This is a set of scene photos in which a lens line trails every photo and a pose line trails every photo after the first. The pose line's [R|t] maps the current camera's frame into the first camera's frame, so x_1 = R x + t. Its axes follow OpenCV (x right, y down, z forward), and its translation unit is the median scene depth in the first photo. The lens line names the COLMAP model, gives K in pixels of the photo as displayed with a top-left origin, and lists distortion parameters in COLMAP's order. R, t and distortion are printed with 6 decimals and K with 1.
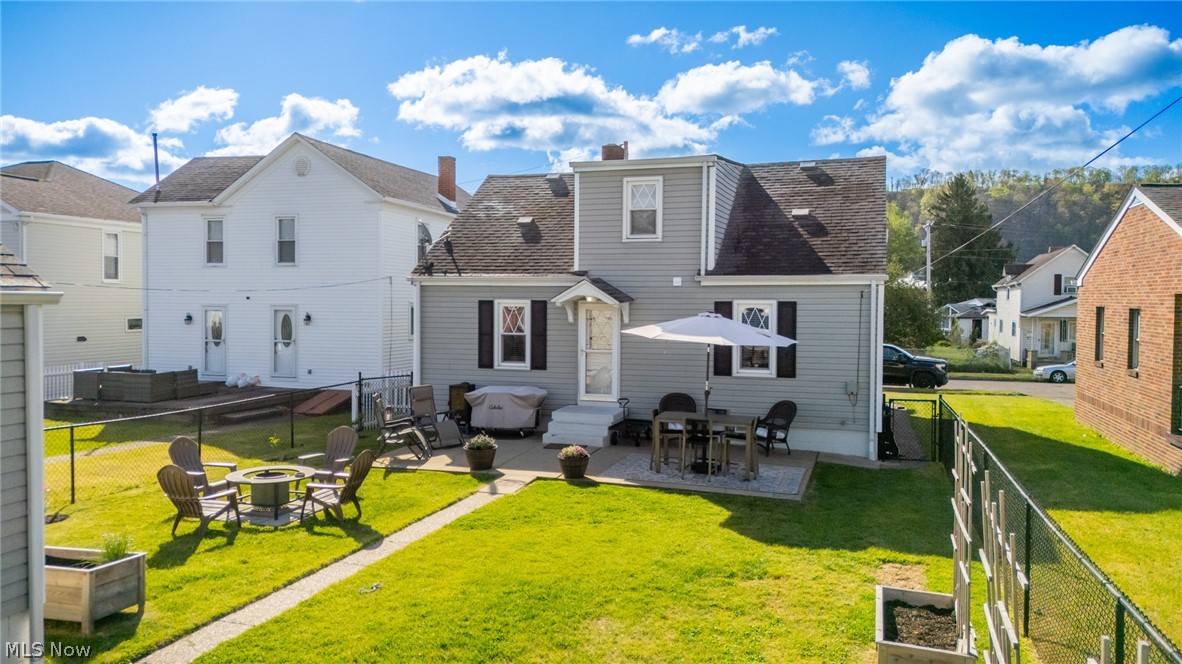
lens RADIAL K [[855.1, 0, 602.4], [0, 855.1, 335.3], [0, 0, 1]] dist [0.032429, -0.001485]
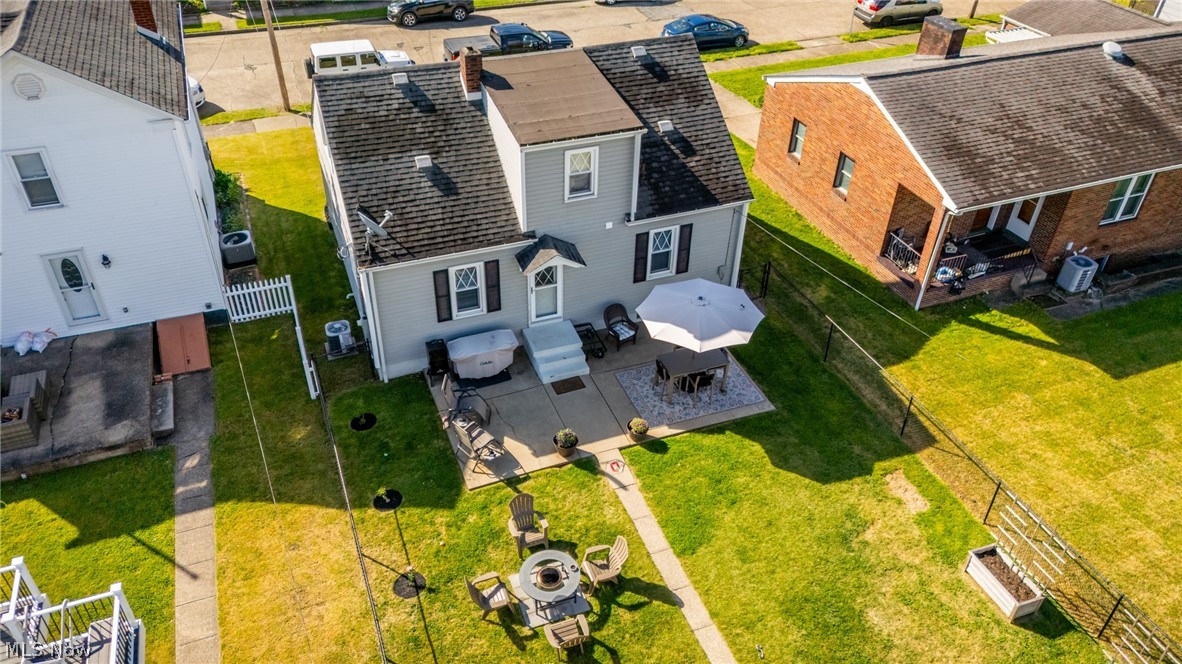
lens RADIAL K [[851.8, 0, 587.8], [0, 851.8, 325.6], [0, 0, 1]] dist [0.019444, -0.004425]
pose [[0.782302, -0.365708, 0.504243, -0.584390], [0.005398, 0.813460, 0.581596, -0.636008], [-0.622876, -0.452262, 0.638346, 0.180576]]
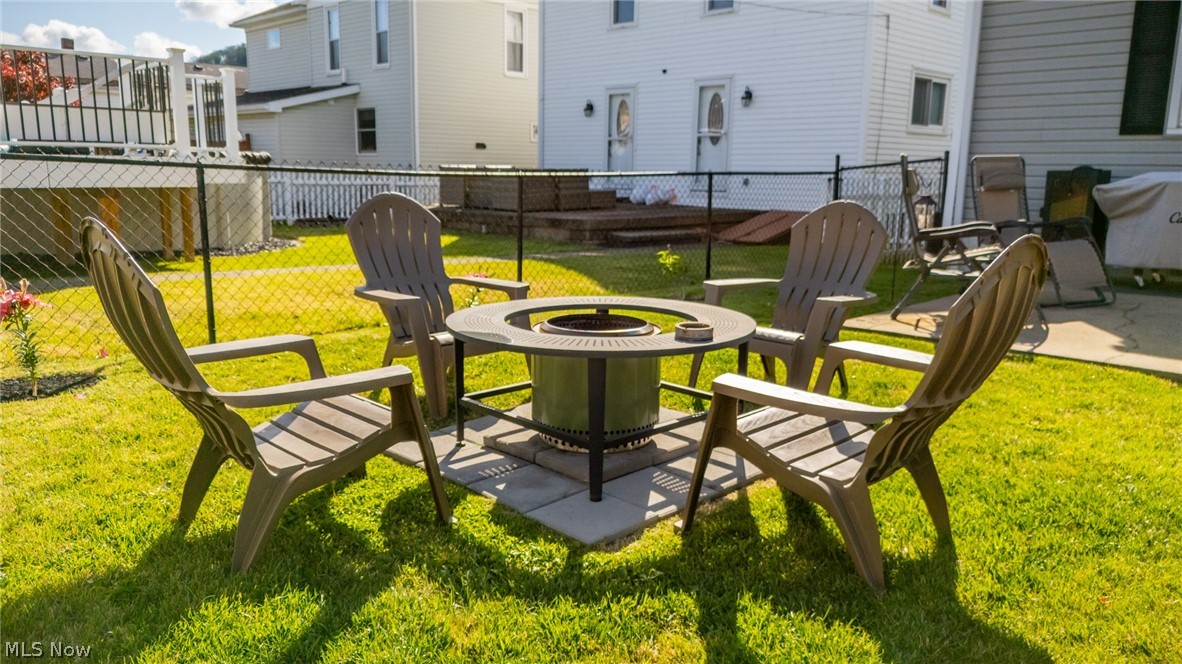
lens RADIAL K [[879.4, 0, 591.0], [0, 879.4, 332.0], [0, 0, 1]] dist [0.007505, -0.000373]
pose [[0.876682, 0.093977, -0.471802, -0.169717], [-0.025749, 0.988494, 0.149051, 0.082326], [0.480381, -0.118522, 0.869015, 0.502073]]
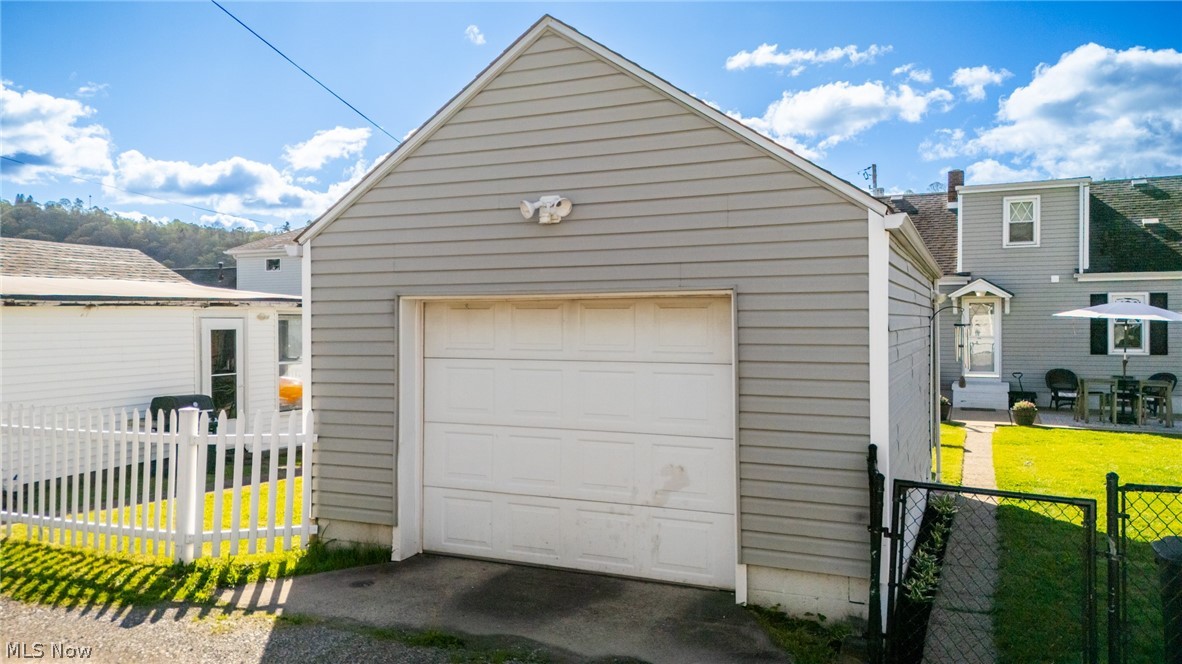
lens RADIAL K [[851.8, 0, 587.8], [0, 851.8, 325.6], [0, 0, 1]] dist [0.019444, -0.004425]
pose [[0.991599, -0.009816, -0.128974, -0.416731], [0.005071, 0.999300, -0.037063, 0.046633], [0.129248, 0.036098, 0.990955, -0.310695]]
